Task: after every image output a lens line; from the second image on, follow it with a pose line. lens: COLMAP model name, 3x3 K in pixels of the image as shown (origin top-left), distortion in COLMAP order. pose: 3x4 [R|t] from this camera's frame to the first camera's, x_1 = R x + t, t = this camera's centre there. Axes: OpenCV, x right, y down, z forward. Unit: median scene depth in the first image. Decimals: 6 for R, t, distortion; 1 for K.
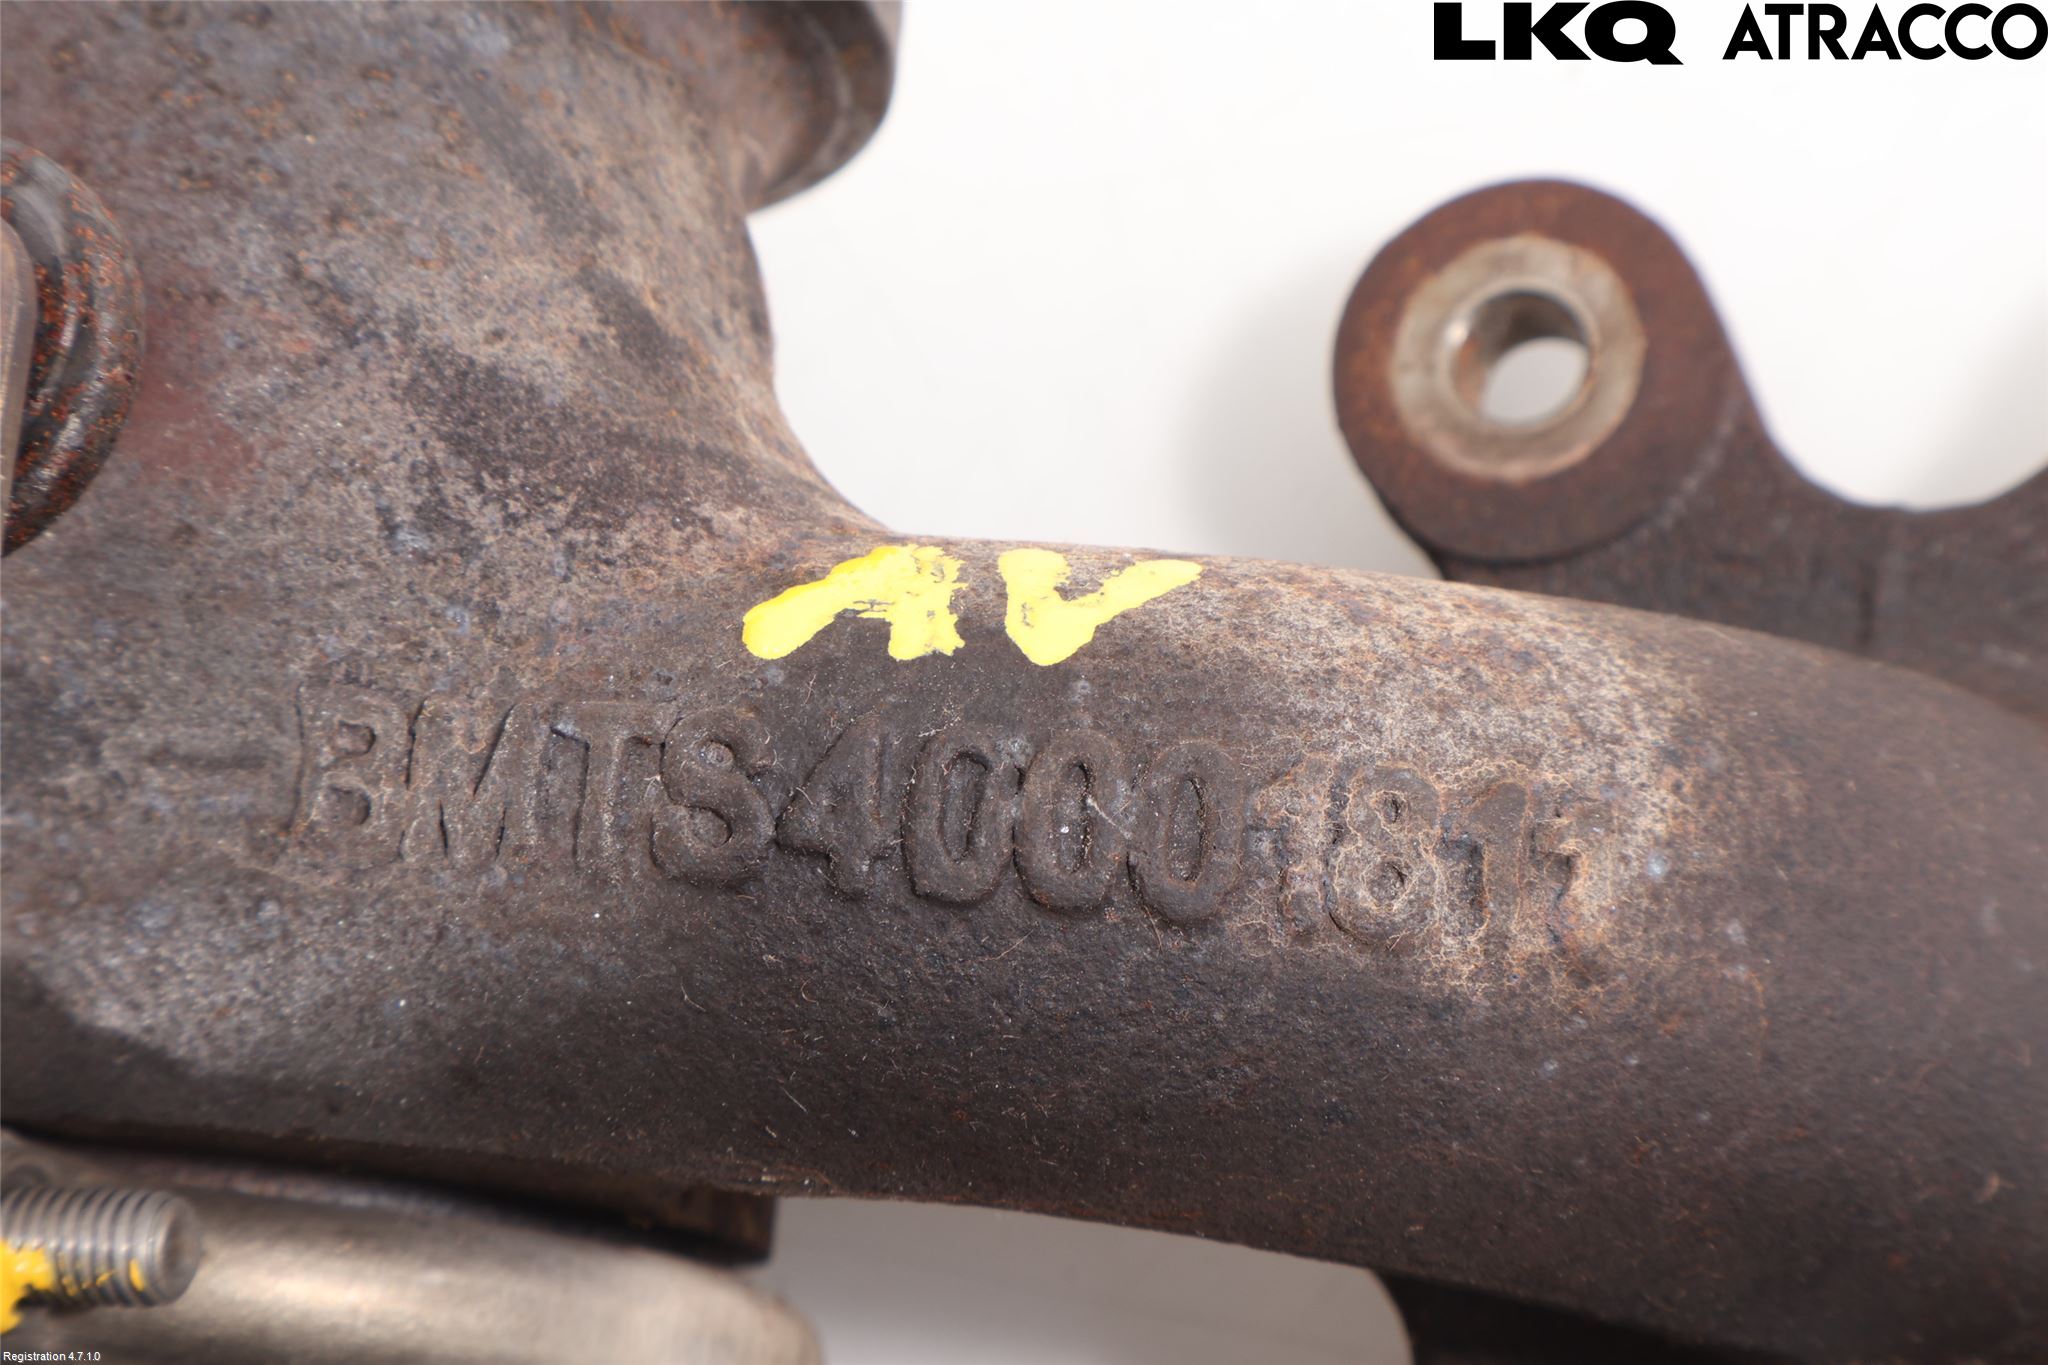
lens RADIAL K [[4138.9, 0, 1024.2], [0, 4138.9, 682.4], [0, 0, 1]] dist [0.040169, 0.000000]
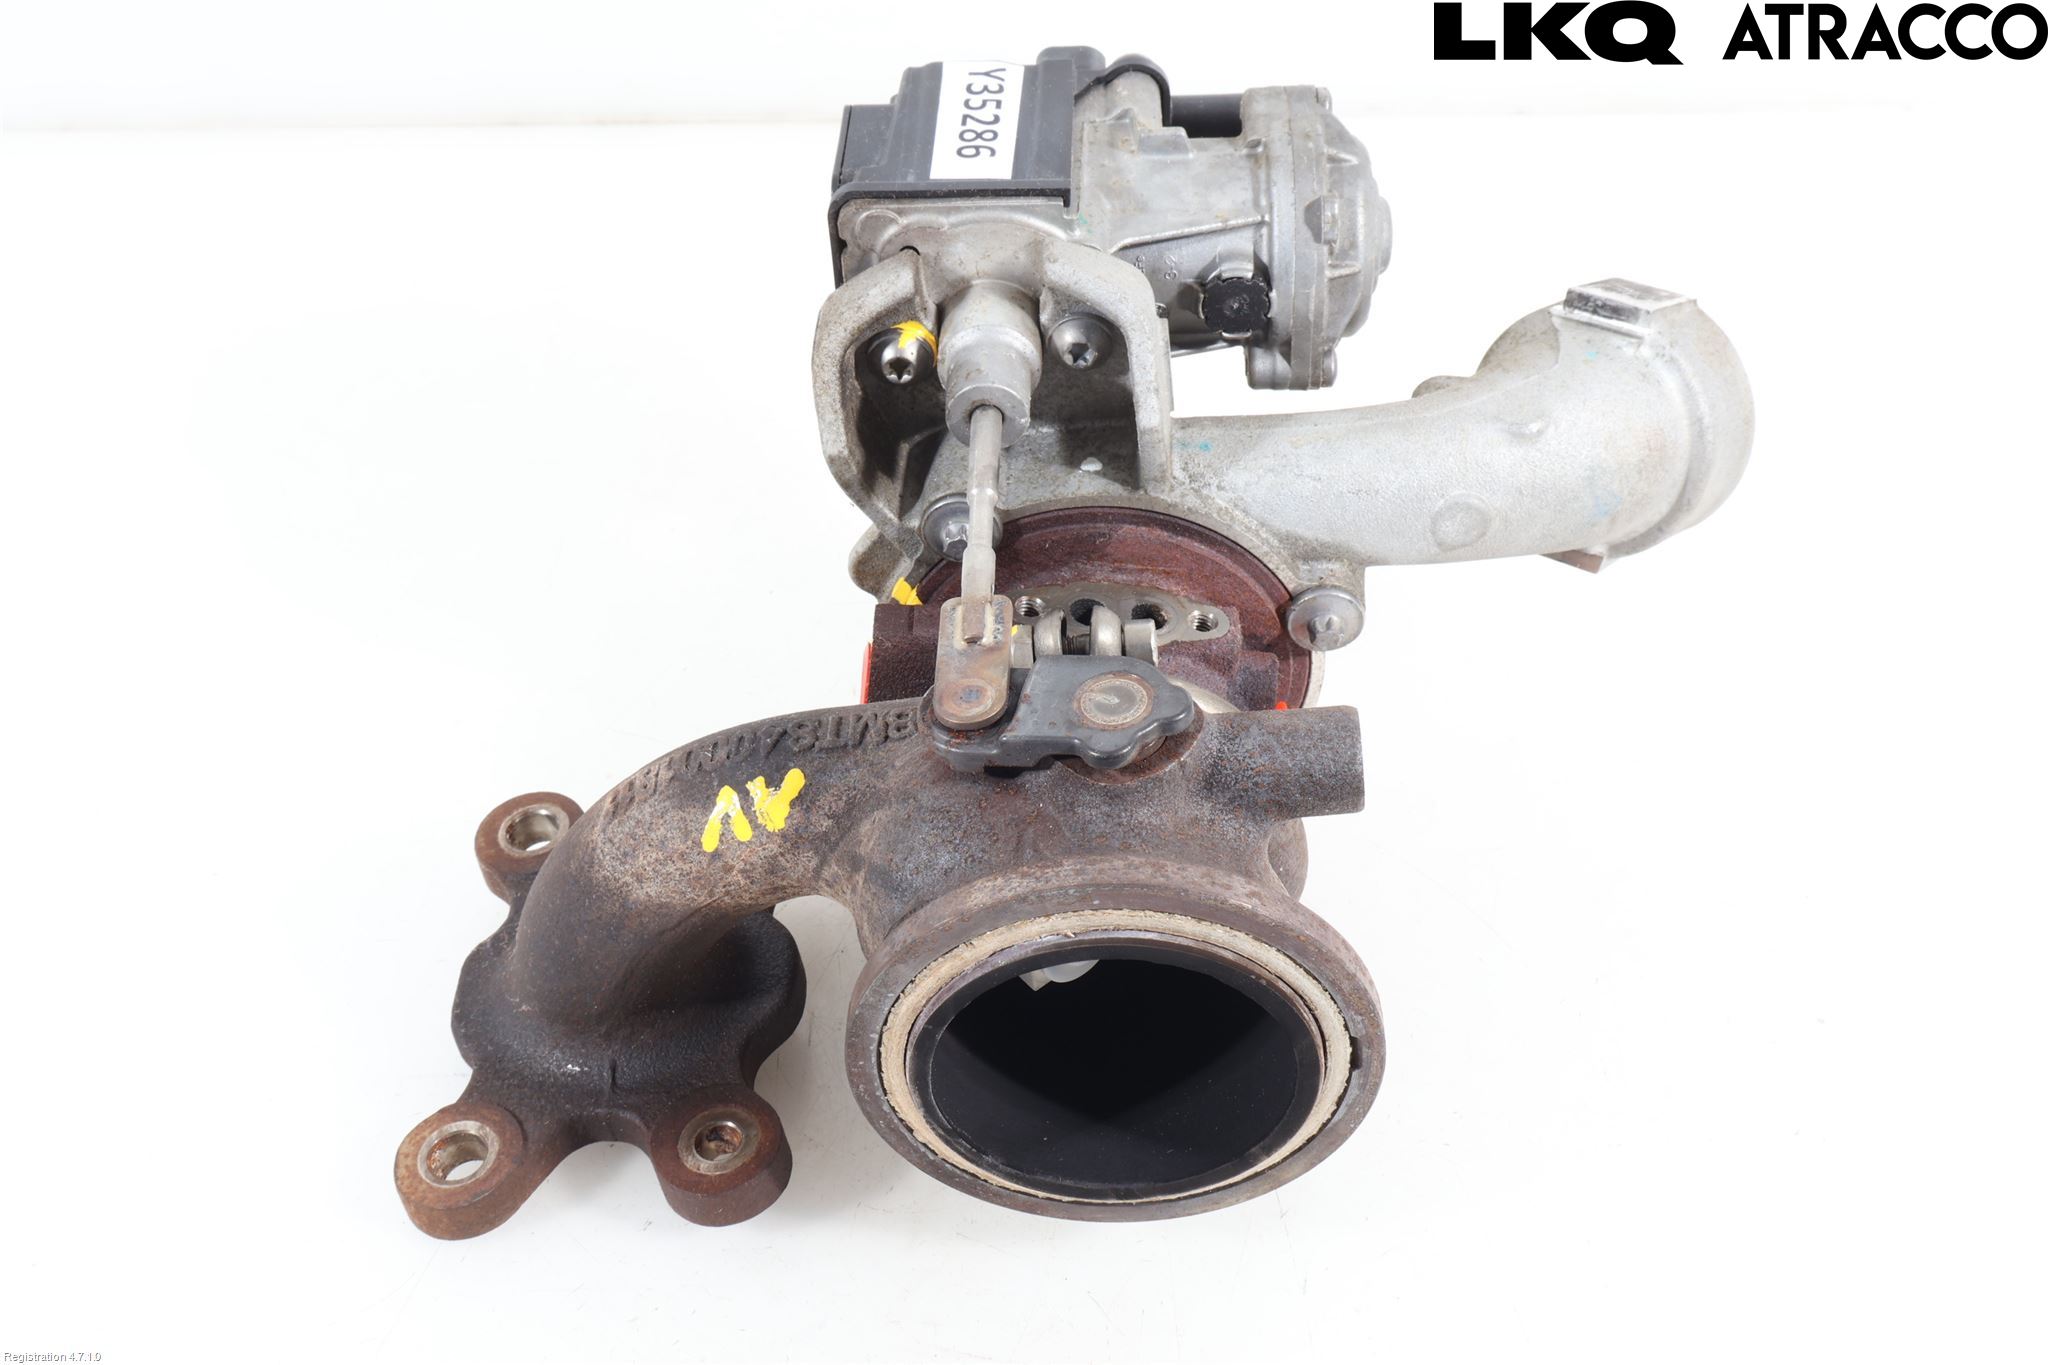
lens RADIAL K [[2476.4, 0, 1024.4], [0, 2476.4, 681.8], [0, 0, 1]] dist [0.025036, 0.000000]
pose [[-0.910740, 0.349292, 0.220333, -0.764453], [0.022767, -0.490244, 0.871288, -1.894108], [0.412351, 0.798533, 0.438532, 0.041301]]
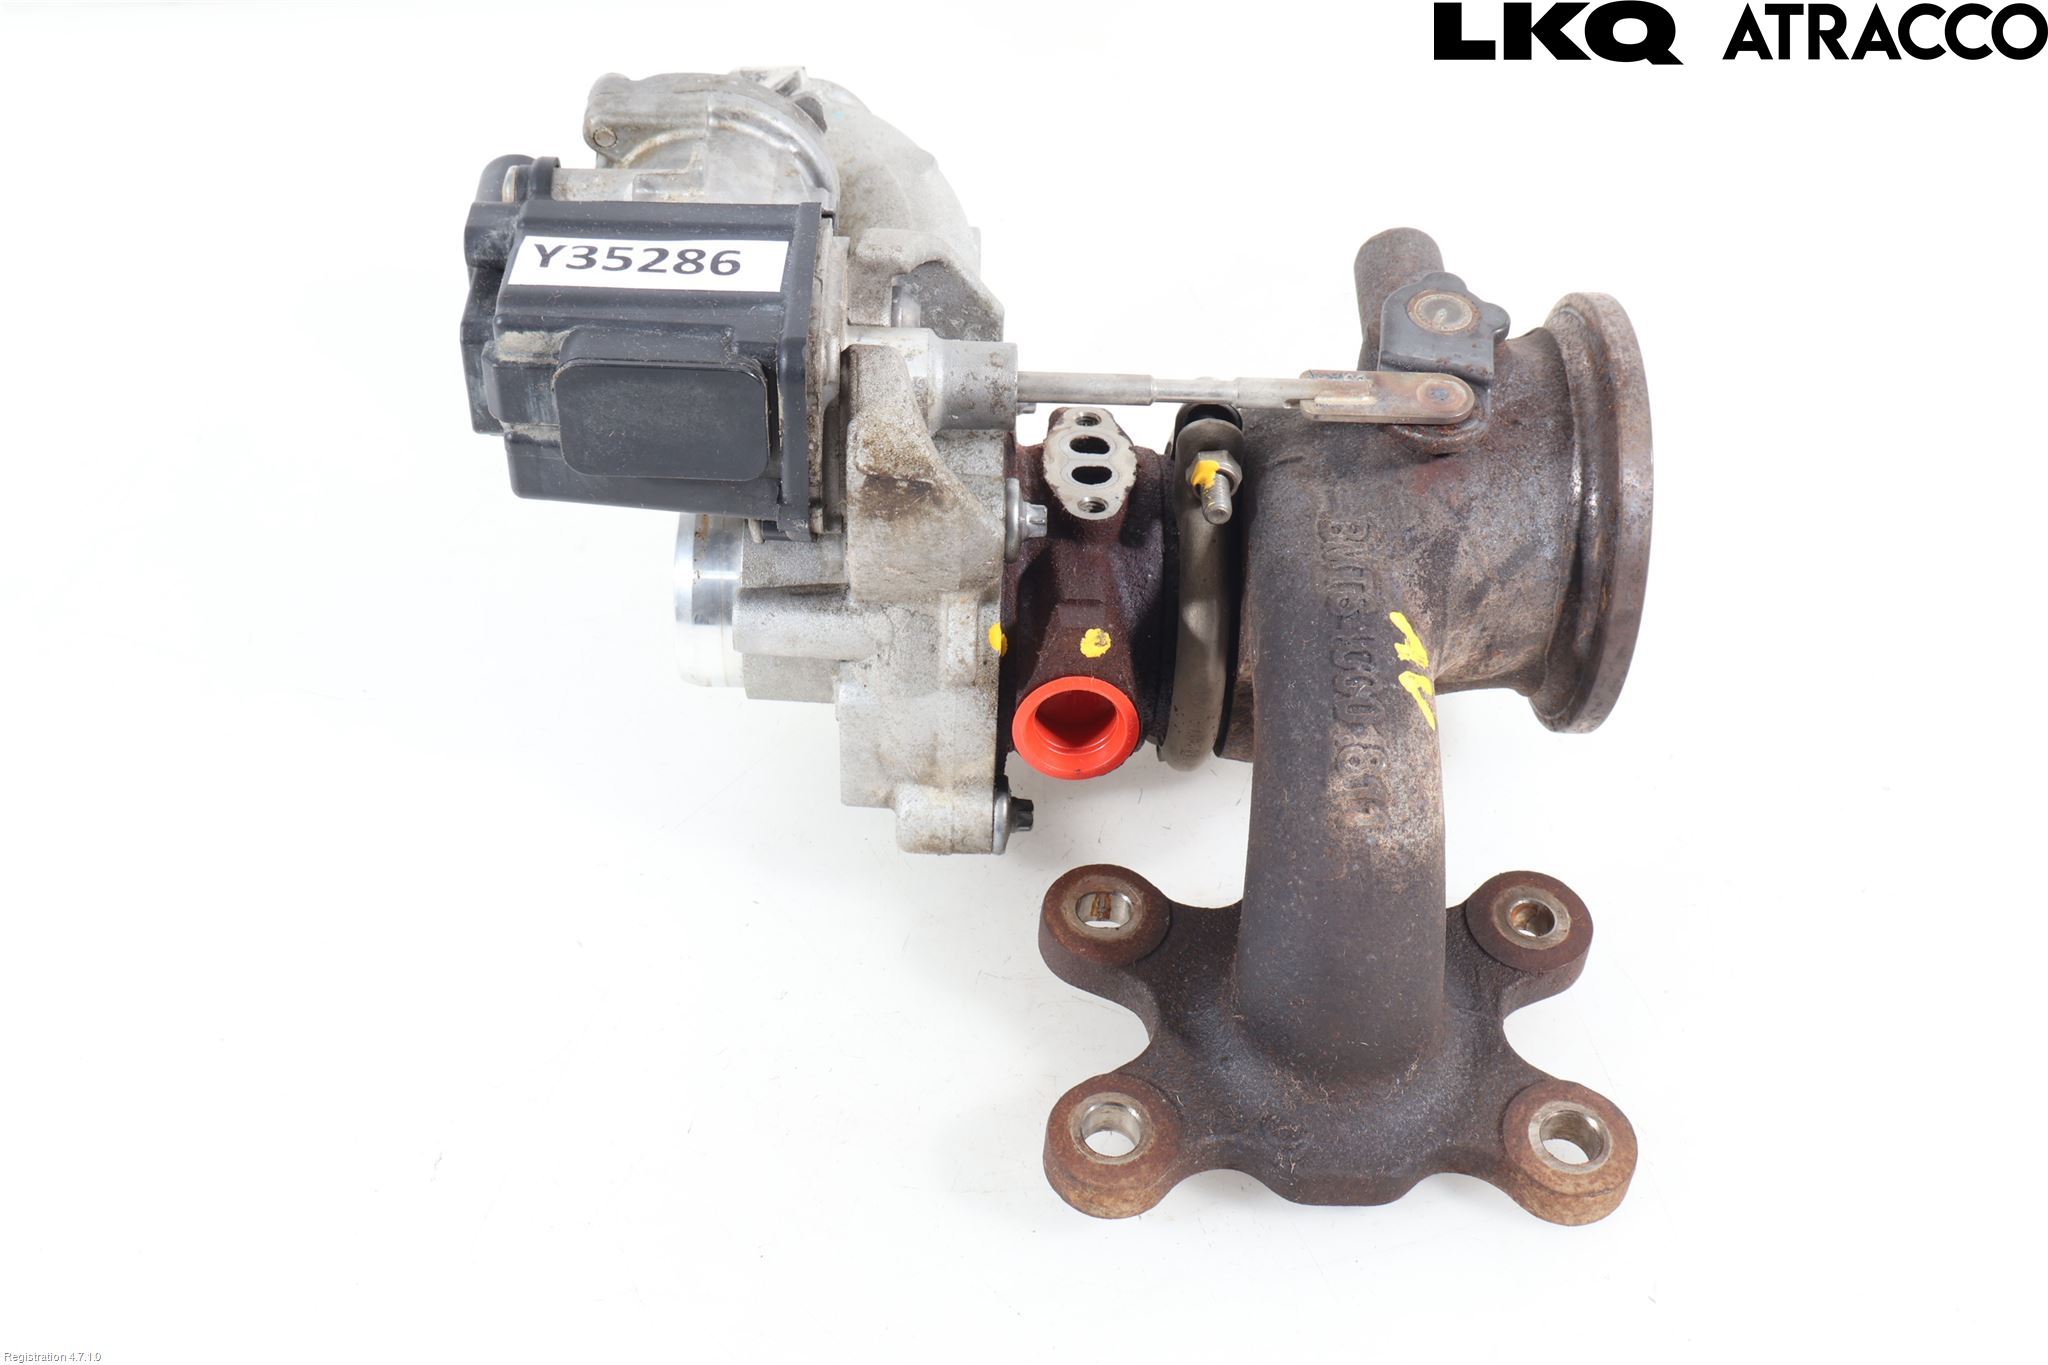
lens RADIAL K [[2476.4, 0, 1023.9], [0, 2476.4, 682.4], [0, 0, 1]] dist [0.025036, 0.000000]
pose [[0.088858, 0.903795, -0.418639, 0.916900], [-0.980444, 0.153462, 0.123203, 0.052864], [0.175596, 0.399505, 0.899757, -1.092747]]
